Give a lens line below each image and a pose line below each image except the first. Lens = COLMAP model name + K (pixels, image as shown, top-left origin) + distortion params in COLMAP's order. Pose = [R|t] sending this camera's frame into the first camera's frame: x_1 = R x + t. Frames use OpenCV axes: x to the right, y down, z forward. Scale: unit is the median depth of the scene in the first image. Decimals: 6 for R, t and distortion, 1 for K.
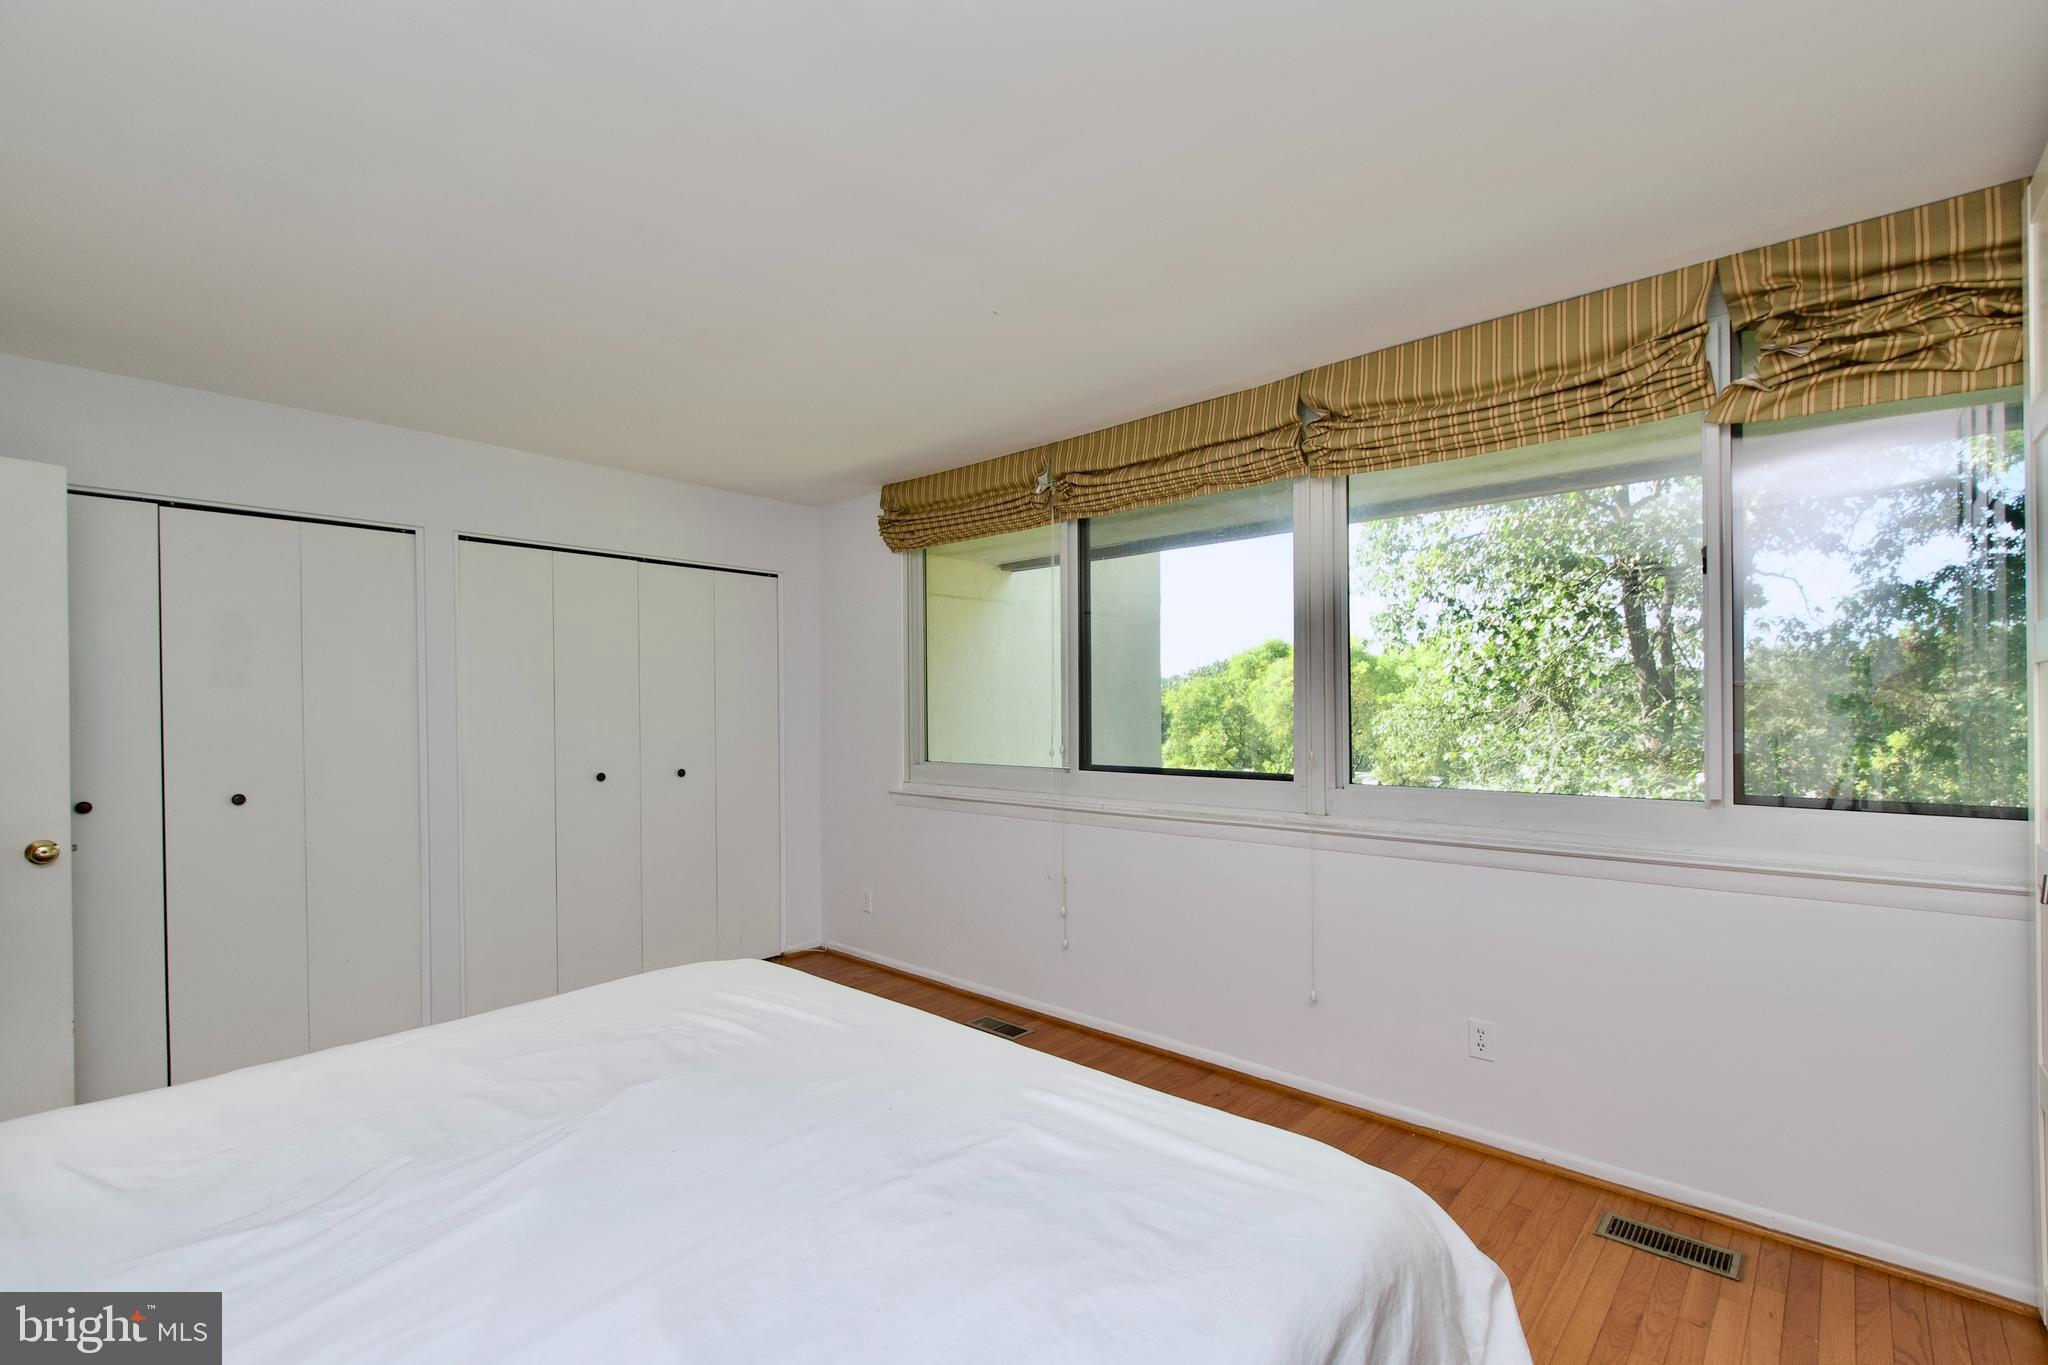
lens RADIAL K [[897.0, 0, 1039.1], [0, 897.0, 712.8], [0, 0, 1]] dist [0.010584, -0.008292]
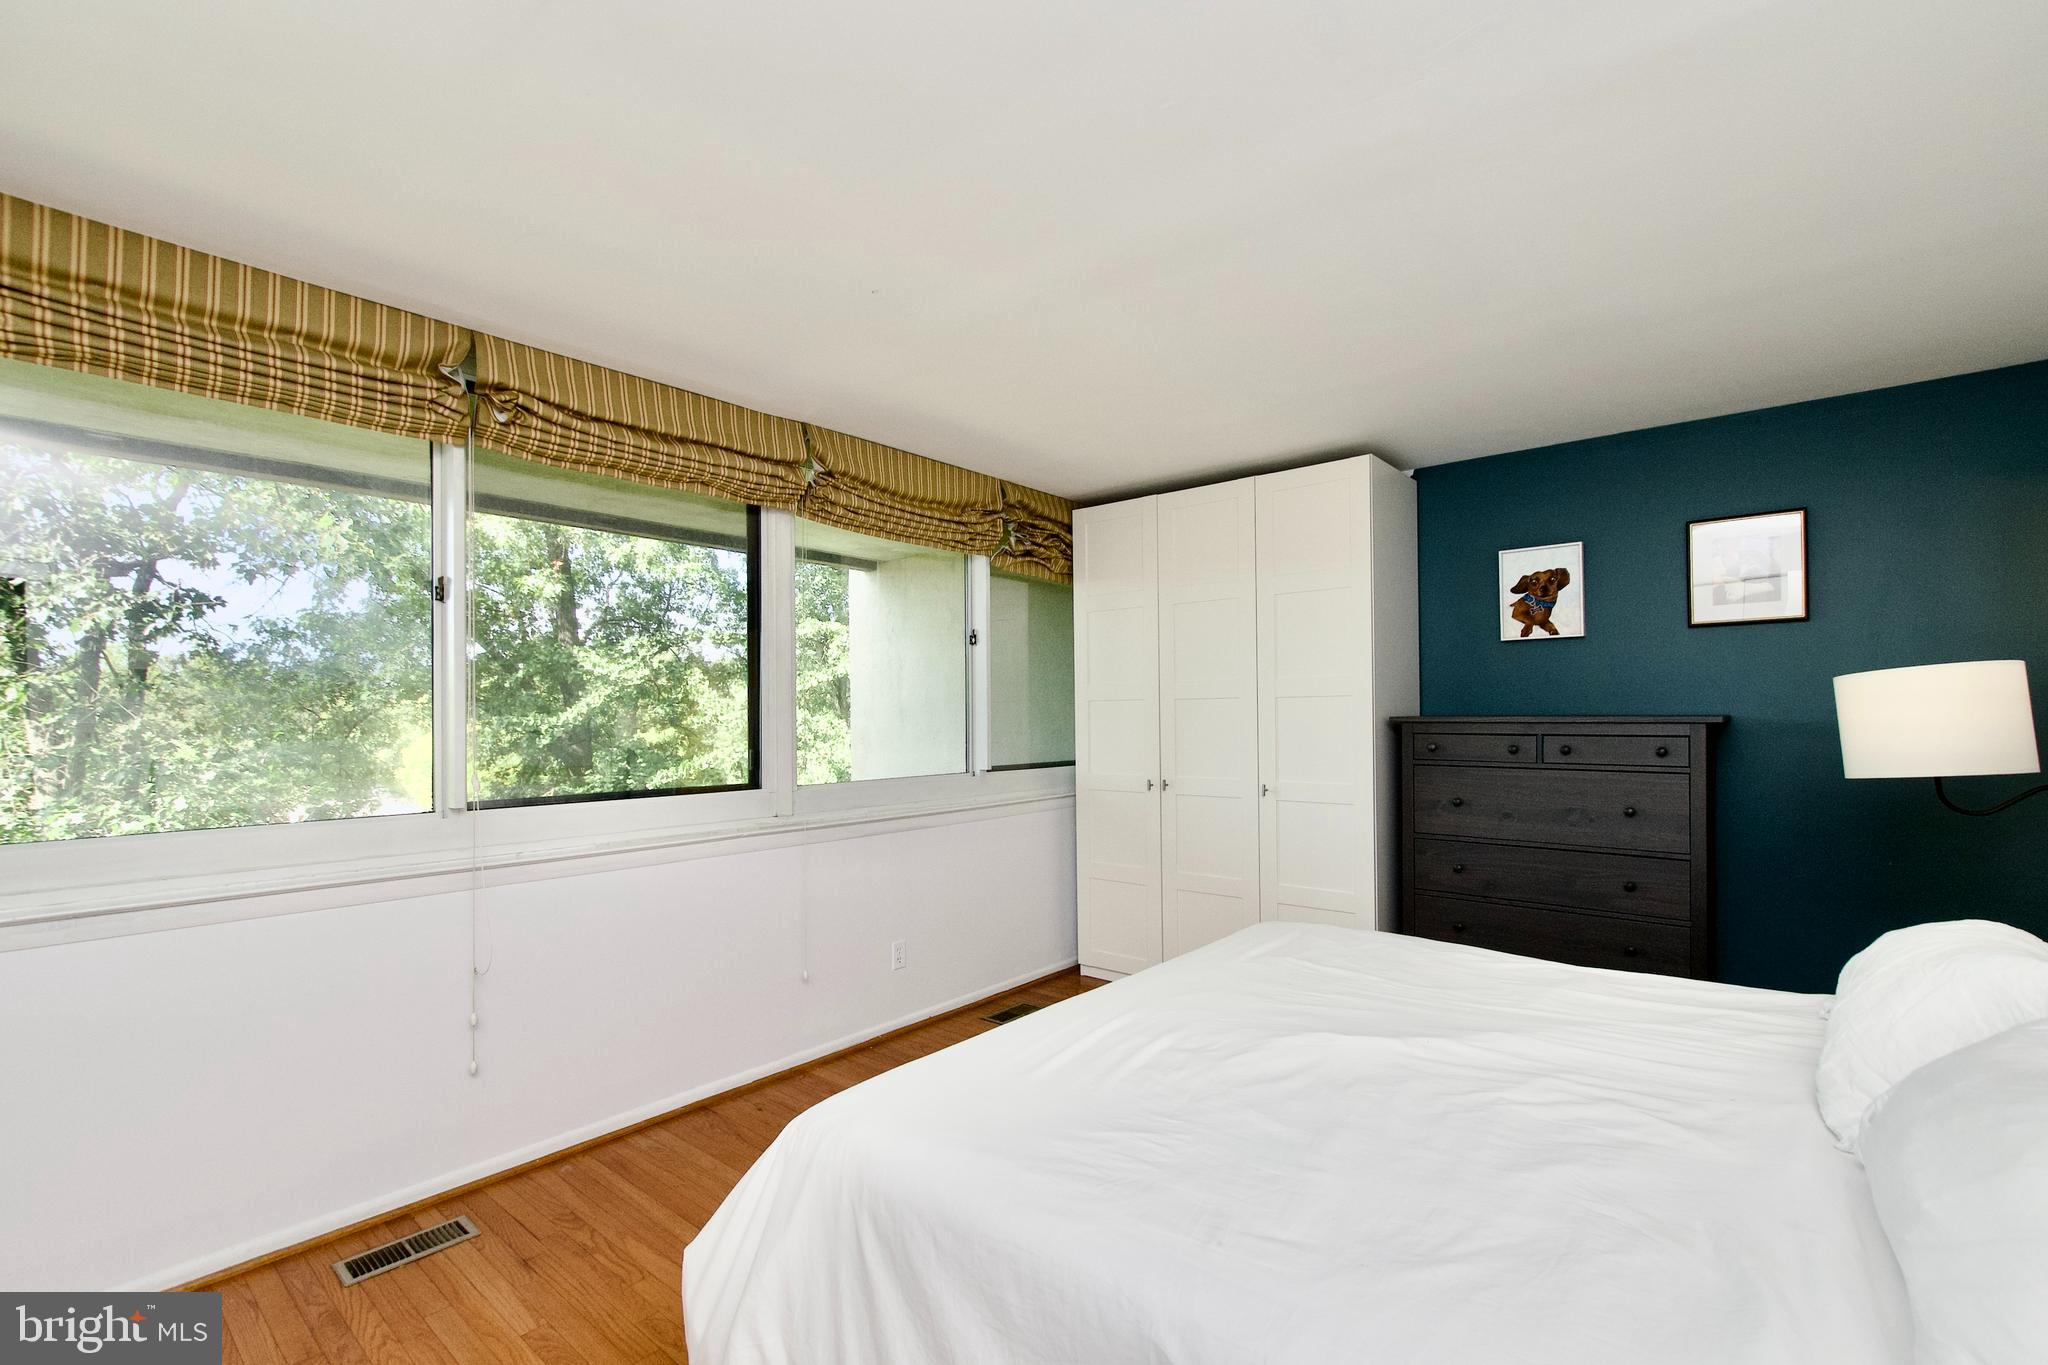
lens RADIAL K [[897.0, 0, 1039.1], [0, 897.0, 712.8], [0, 0, 1]] dist [0.010584, -0.008292]
pose [[-0.033380, 0.010048, 0.999392, -0.751439], [0.010690, 0.999896, -0.009696, -0.000068], [-0.999386, 0.010360, -0.033483, 0.668238]]
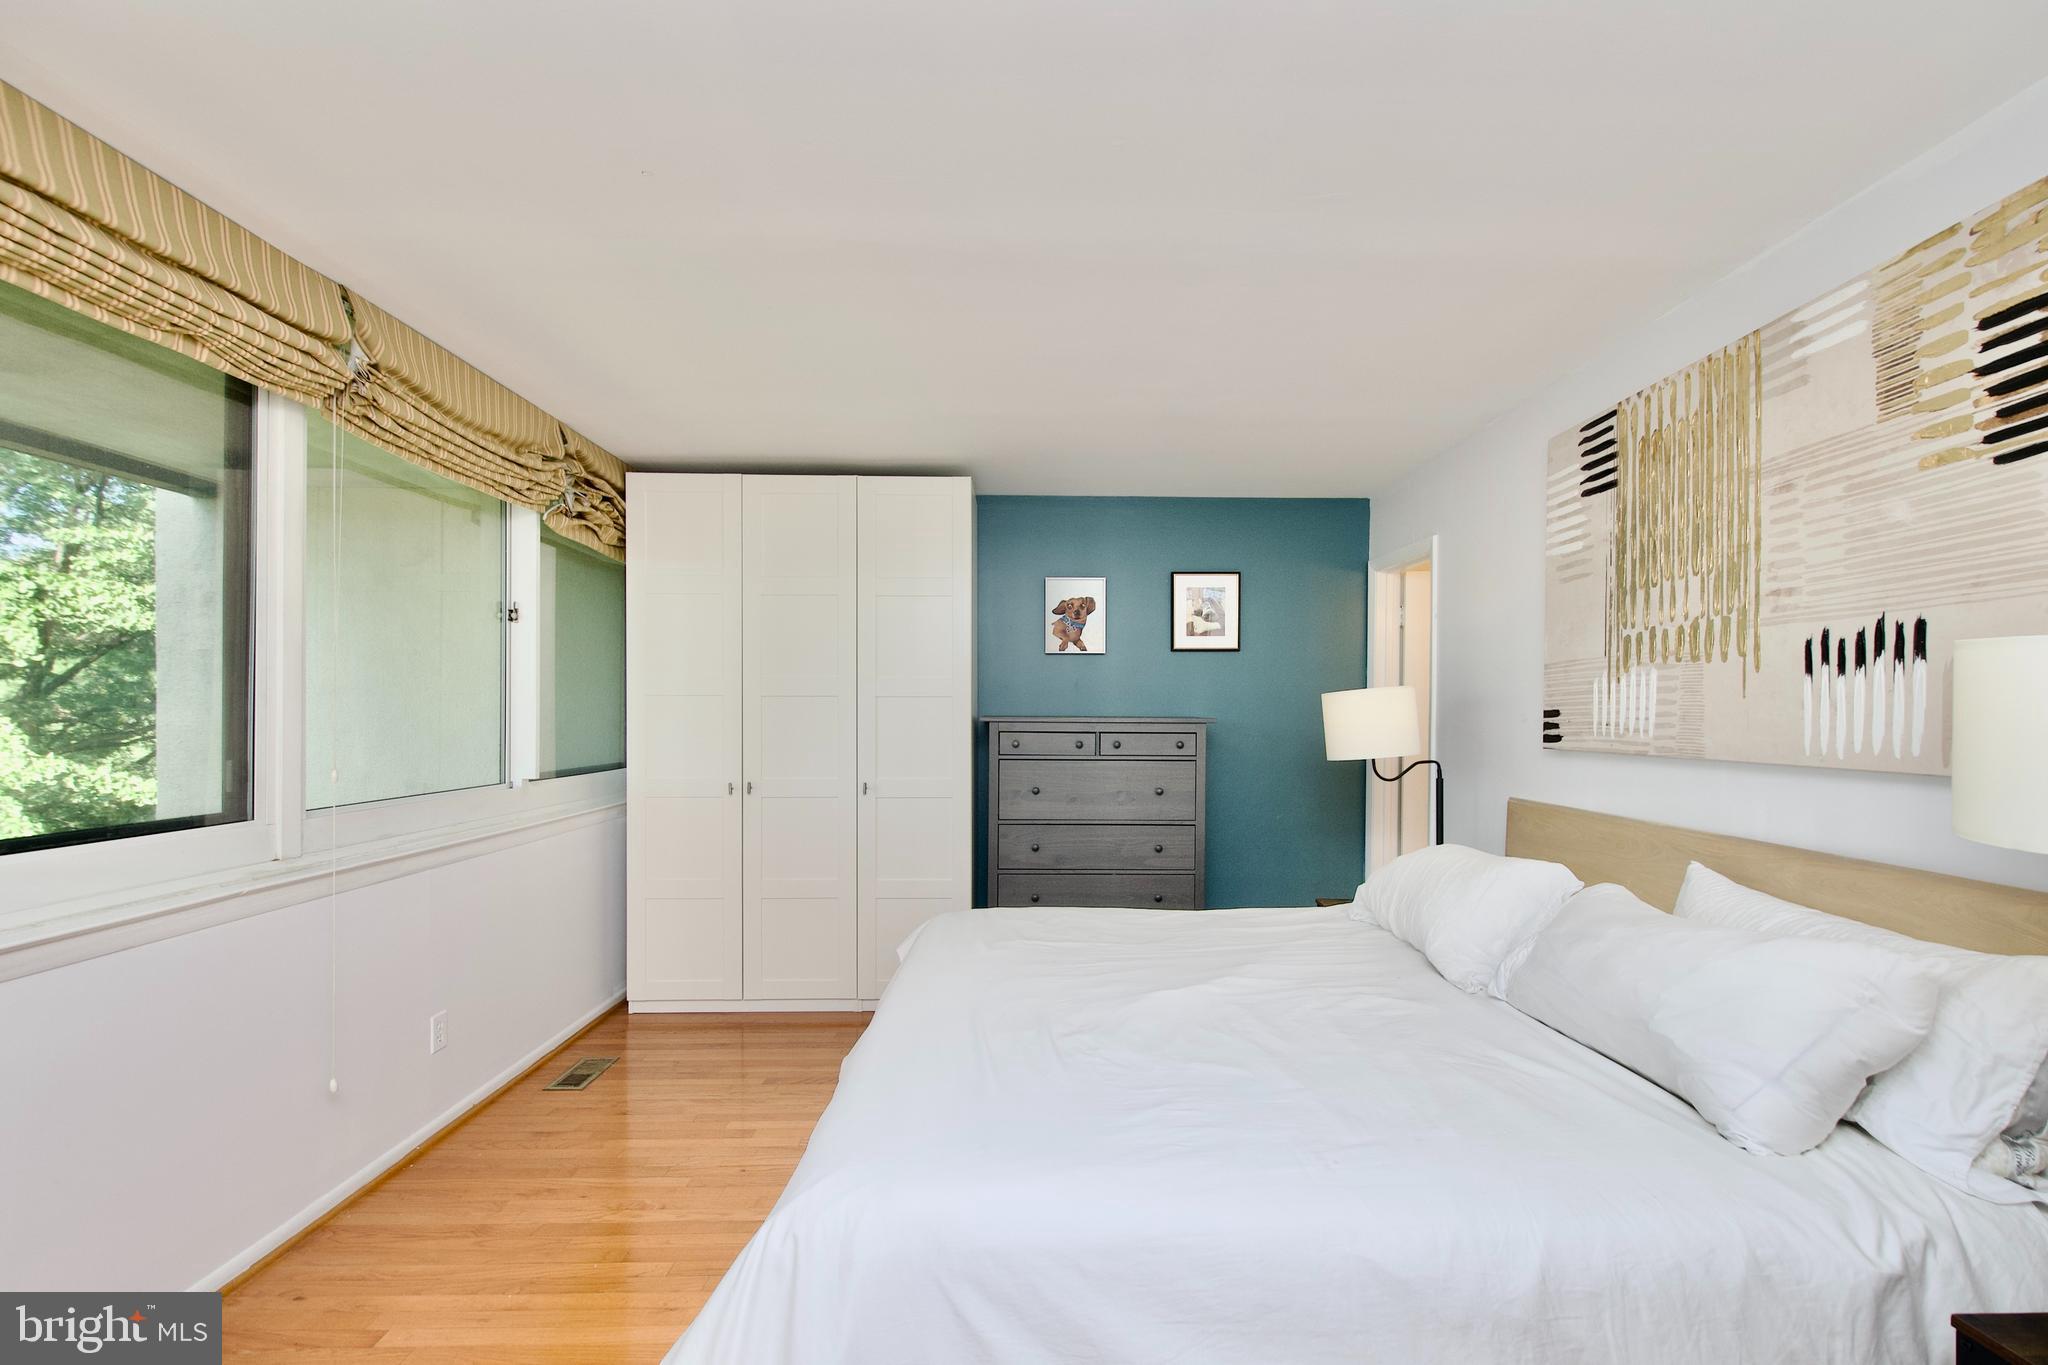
lens RADIAL K [[897.0, 0, 1039.1], [0, 897.0, 712.8], [0, 0, 1]] dist [0.010584, -0.008292]
pose [[-0.678713, 0.003325, 0.734396, -0.616091], [0.002919, 0.999994, -0.001830, -0.004039], [-0.734398, 0.000902, -0.678719, 0.972057]]
